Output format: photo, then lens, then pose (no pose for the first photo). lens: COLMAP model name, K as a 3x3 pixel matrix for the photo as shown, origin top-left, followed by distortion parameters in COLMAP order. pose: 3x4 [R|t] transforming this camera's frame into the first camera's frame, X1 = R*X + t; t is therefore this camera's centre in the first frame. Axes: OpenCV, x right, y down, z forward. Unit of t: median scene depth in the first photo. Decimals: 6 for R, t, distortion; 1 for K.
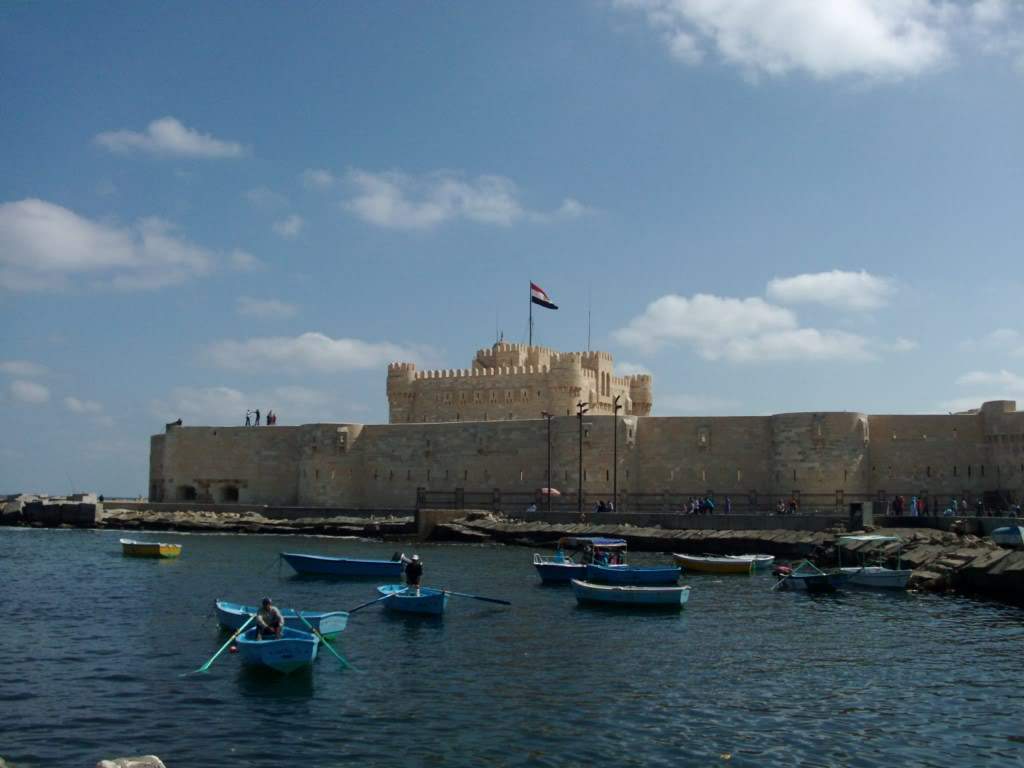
lens RADIAL K [[1143.7, 0, 521.4], [0, 1143.7, 387.5], [0, 0, 1]] dist [-0.120041, 0.000000]
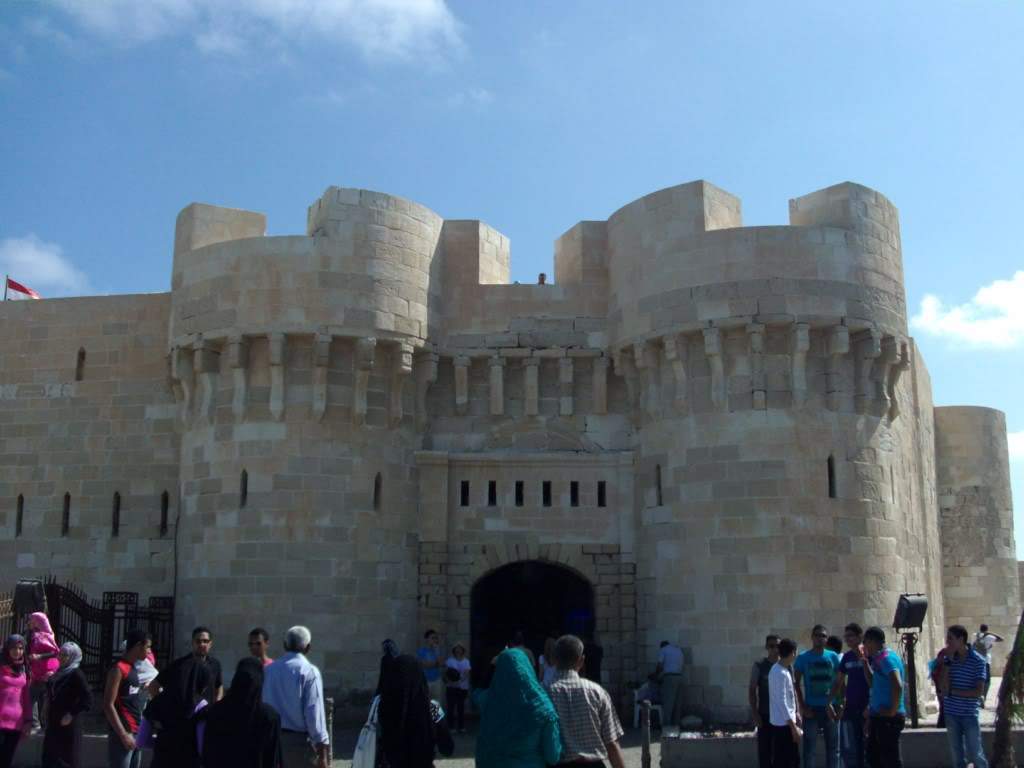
lens RADIAL K [[1143.7, 0, 514.9], [0, 1143.7, 385.5], [0, 0, 1]] dist [-0.120041, 0.000000]
pose [[0.995876, 0.010935, 0.090068, 0.438831], [-0.000623, 0.993512, -0.113724, 0.070413], [-0.090727, 0.113199, 0.989421, 0.702313]]
